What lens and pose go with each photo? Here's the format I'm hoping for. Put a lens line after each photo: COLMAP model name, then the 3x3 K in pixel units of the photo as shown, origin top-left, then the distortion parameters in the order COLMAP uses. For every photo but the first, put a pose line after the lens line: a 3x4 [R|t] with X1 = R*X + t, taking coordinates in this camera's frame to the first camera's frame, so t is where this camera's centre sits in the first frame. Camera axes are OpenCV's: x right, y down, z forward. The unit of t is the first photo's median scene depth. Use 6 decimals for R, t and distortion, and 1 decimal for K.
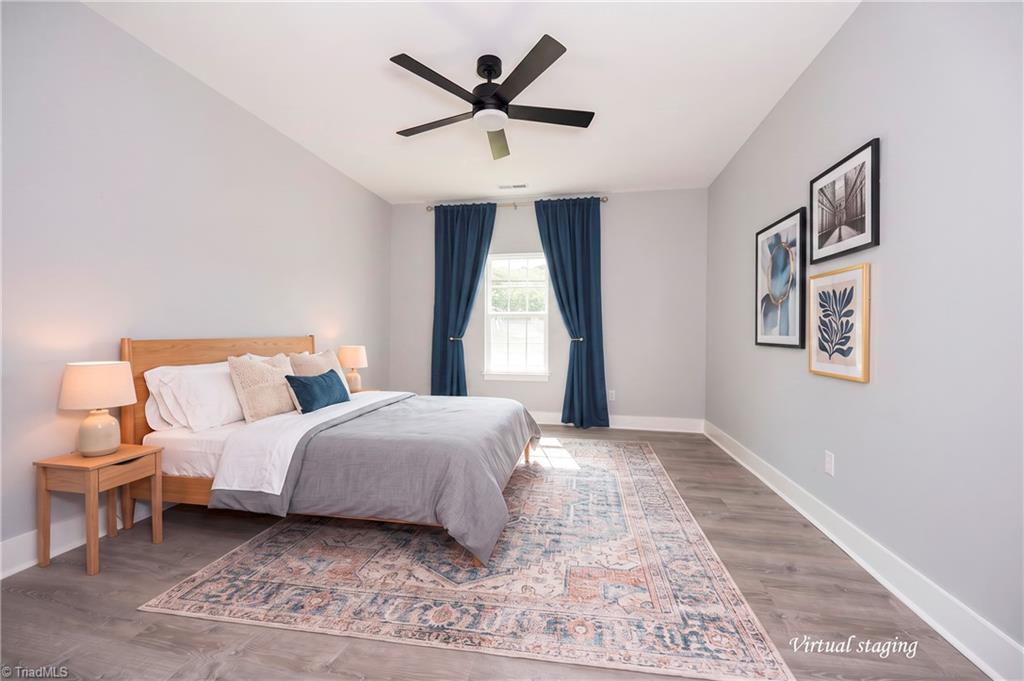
lens RADIAL K [[396.6, 0, 510.8], [0, 396.6, 336.5], [0, 0, 1]] dist [-0.002681, -0.000390]
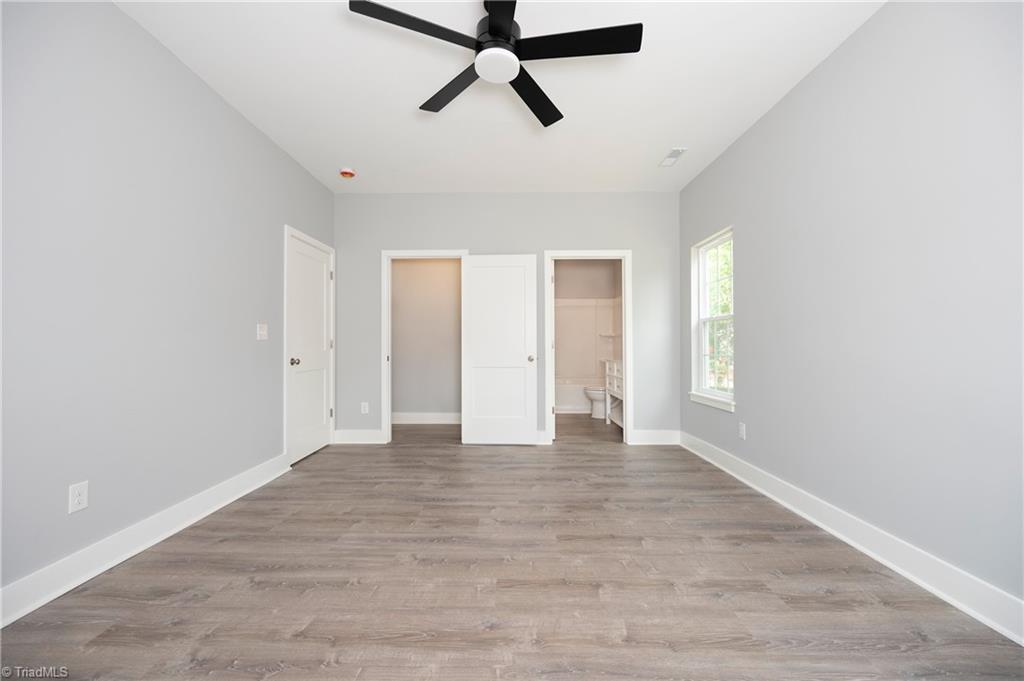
lens RADIAL K [[396.6, 0, 514.5], [0, 396.6, 347.9], [0, 0, 1]] dist [-0.002681, -0.000390]
pose [[-0.985011, -0.007933, -0.172306, 0.050590], [-0.010547, 0.999843, 0.014258, -0.007560], [0.172166, 0.015862, -0.984940, 1.634510]]
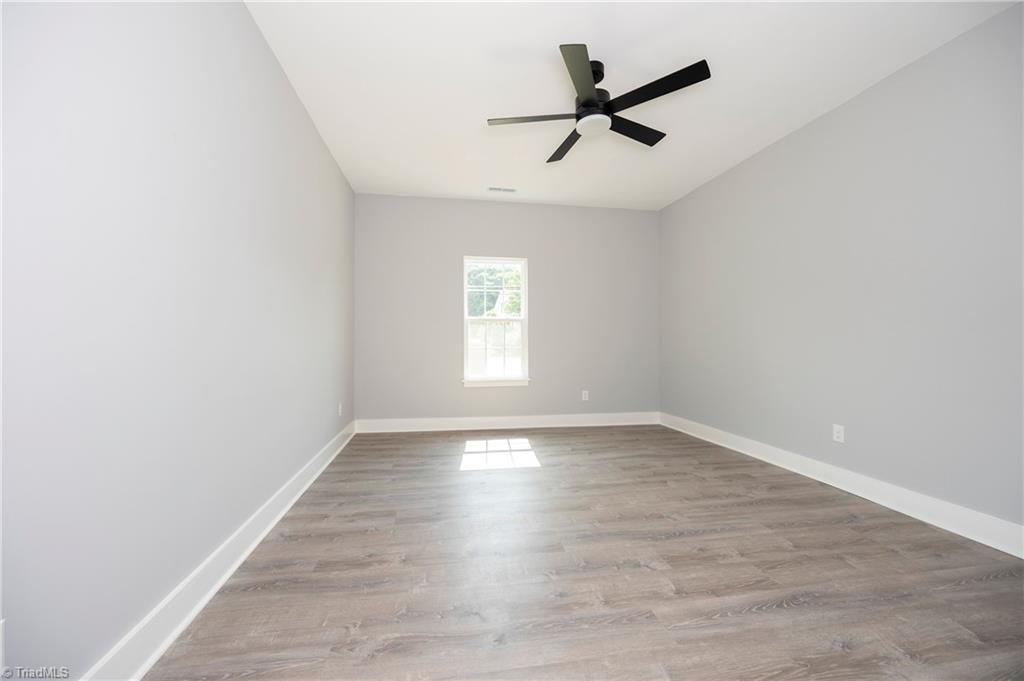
lens RADIAL K [[396.6, 0, 511.1], [0, 396.6, 340.6], [0, 0, 1]] dist [-0.002681, -0.000390]
pose [[0.939473, -0.011237, 0.342440, -0.546928], [0.013439, 0.999901, -0.004060, 0.002625], [-0.342360, 0.008417, 0.939531, 0.118723]]
